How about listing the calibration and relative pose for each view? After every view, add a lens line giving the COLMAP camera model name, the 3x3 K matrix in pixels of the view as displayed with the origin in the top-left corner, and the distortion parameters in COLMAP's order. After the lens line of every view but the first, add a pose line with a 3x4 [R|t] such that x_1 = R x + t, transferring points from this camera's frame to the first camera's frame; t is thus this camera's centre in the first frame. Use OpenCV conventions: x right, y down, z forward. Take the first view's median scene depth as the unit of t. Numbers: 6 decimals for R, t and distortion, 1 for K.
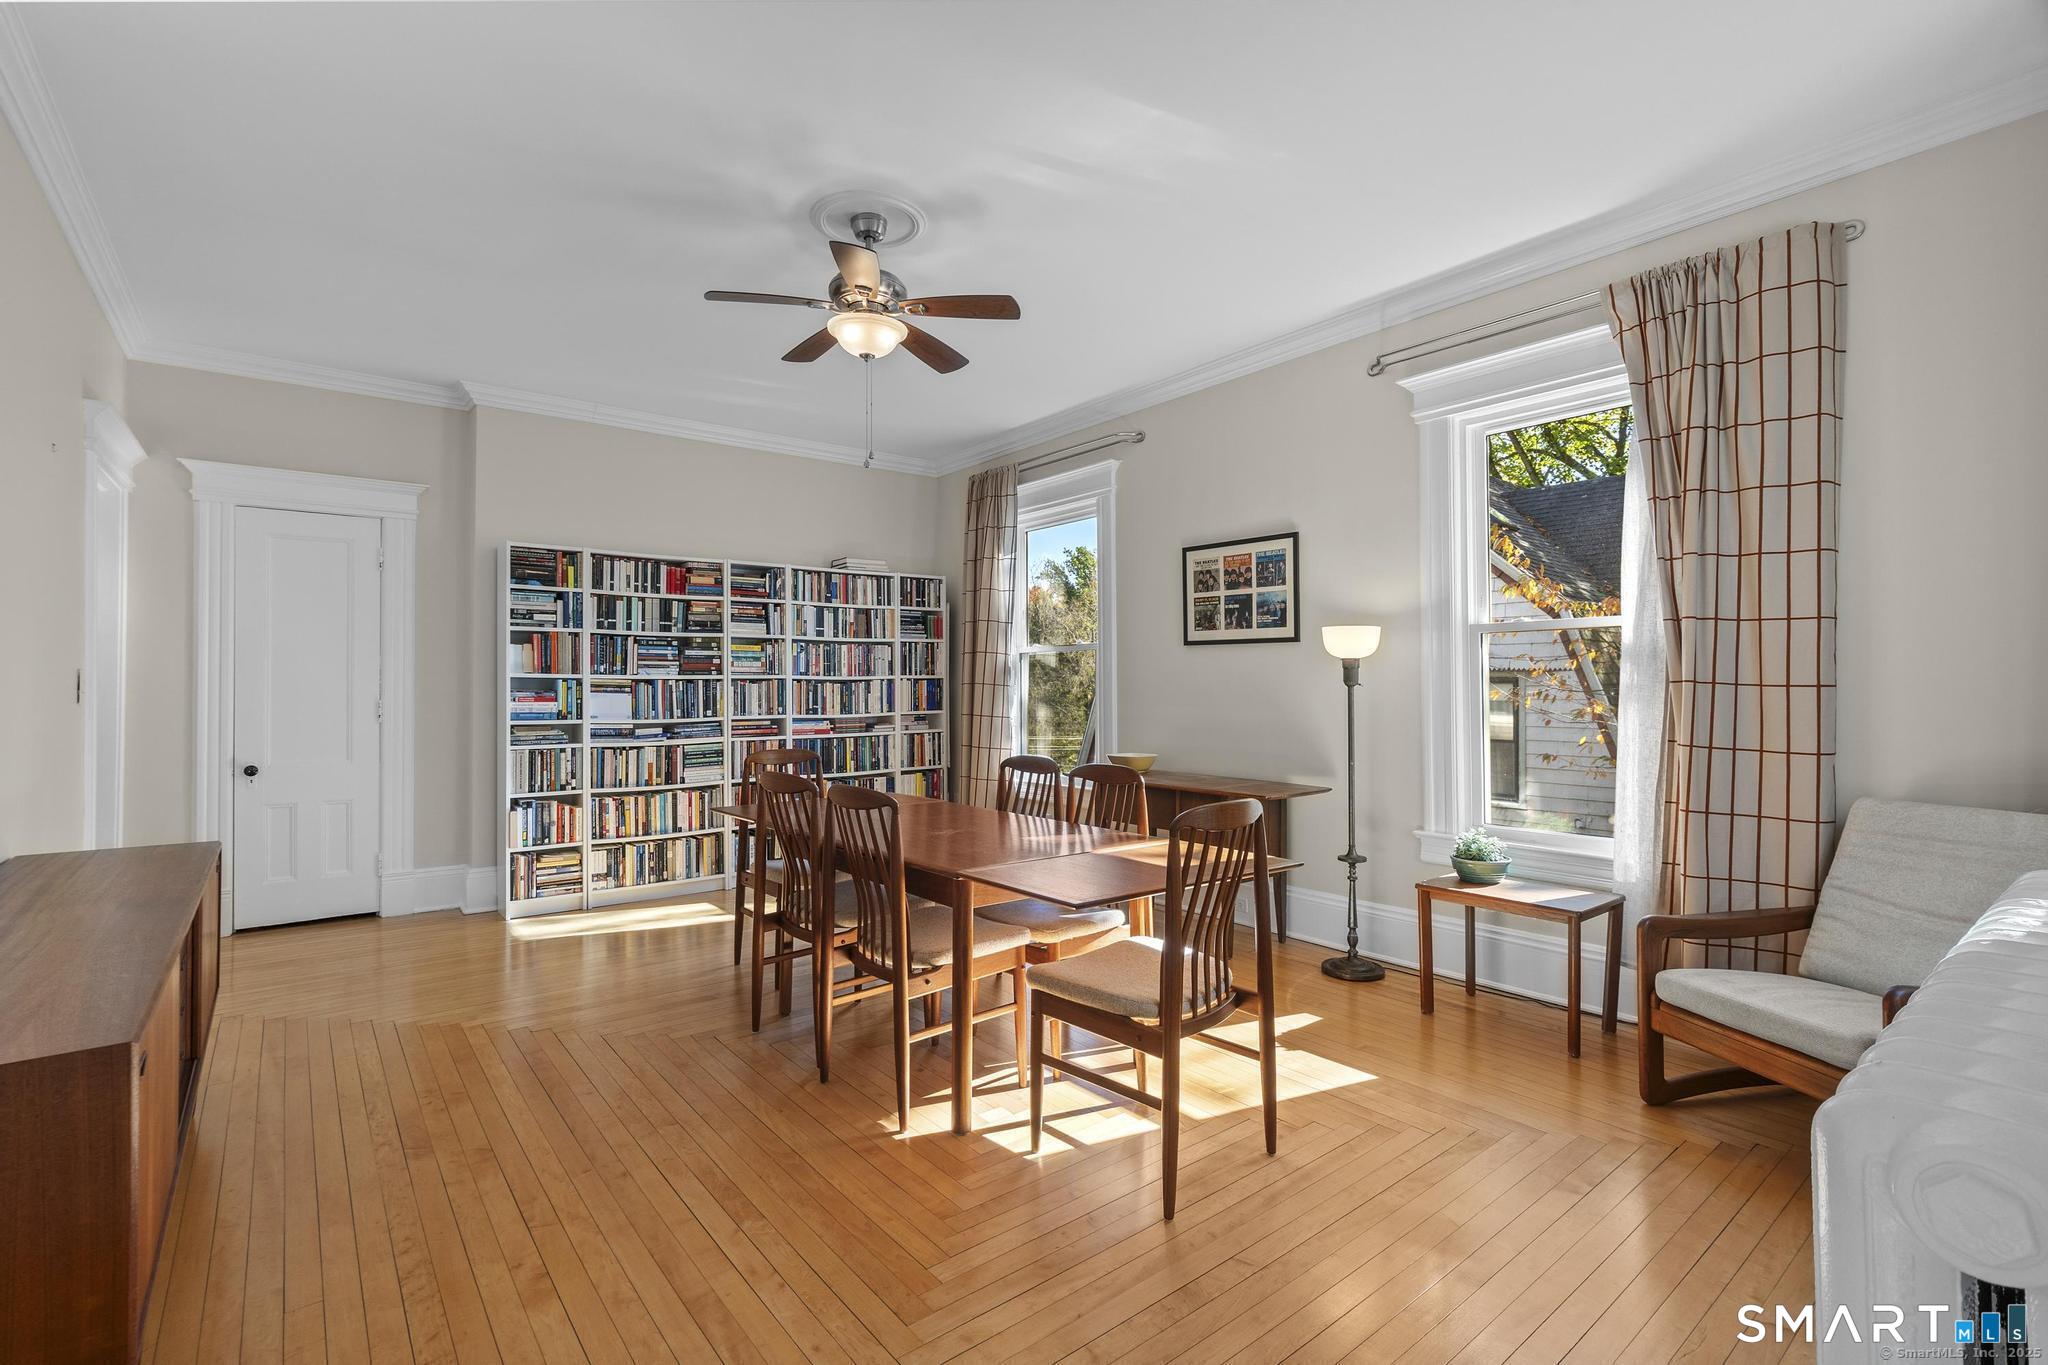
lens RADIAL K [[925.9, 0, 1019.7], [0, 925.9, 679.0], [0, 0, 1]] dist [-0.004117, -0.000429]
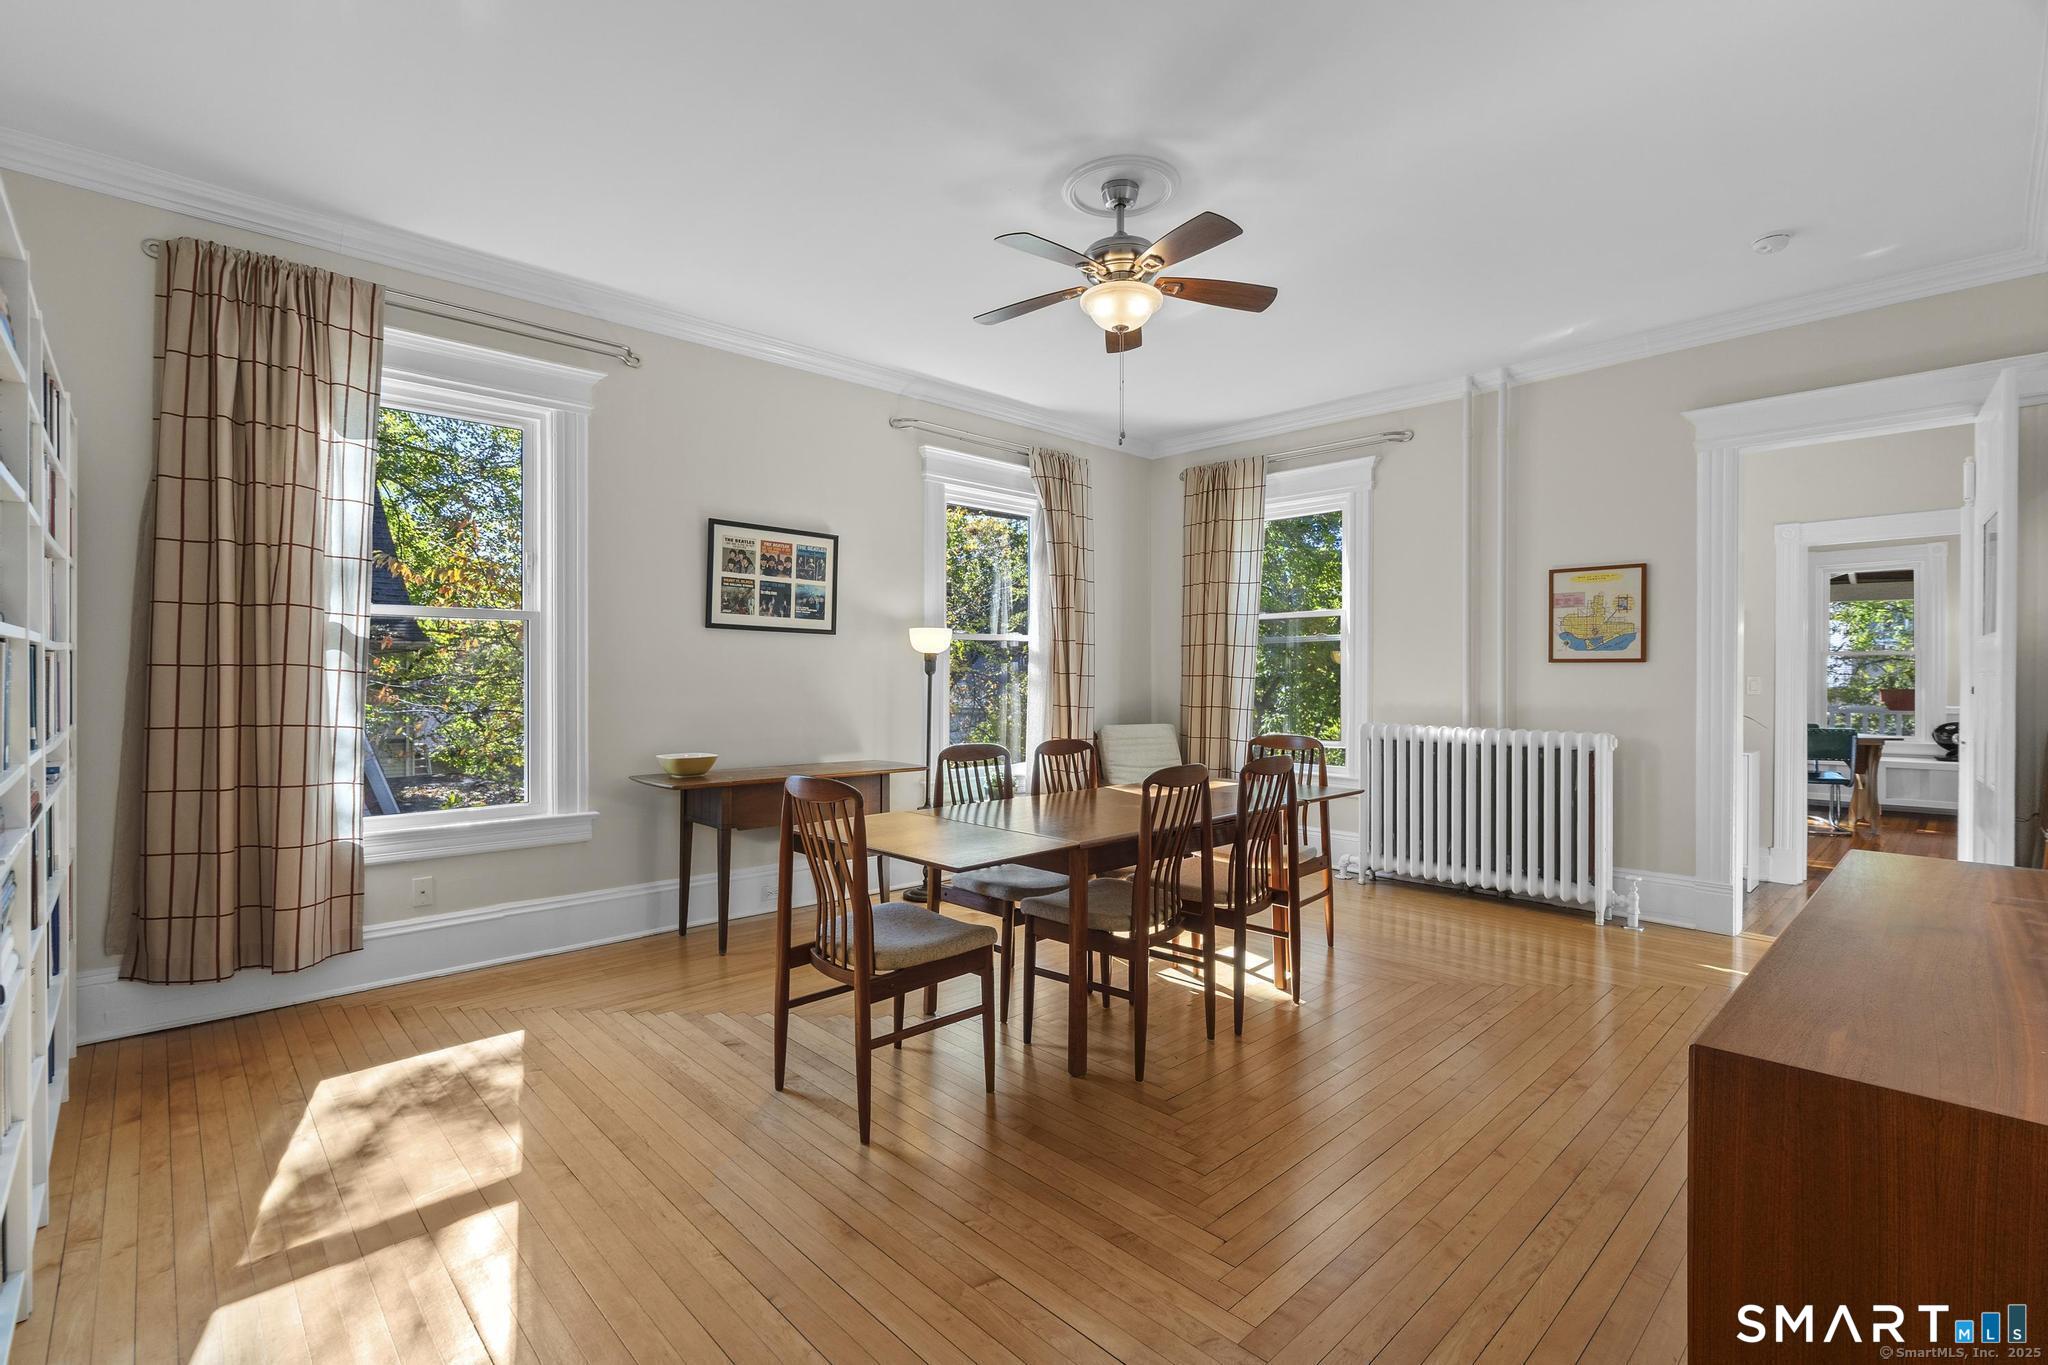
lens RADIAL K [[925.9, 0, 1022.4], [0, 925.9, 684.9], [0, 0, 1]] dist [-0.004117, -0.000429]
pose [[-0.086827, -0.000263, 0.996223, -0.790323], [-0.006065, 0.999982, -0.000264, 0.018418], [-0.996205, -0.006065, -0.086827, 0.834990]]
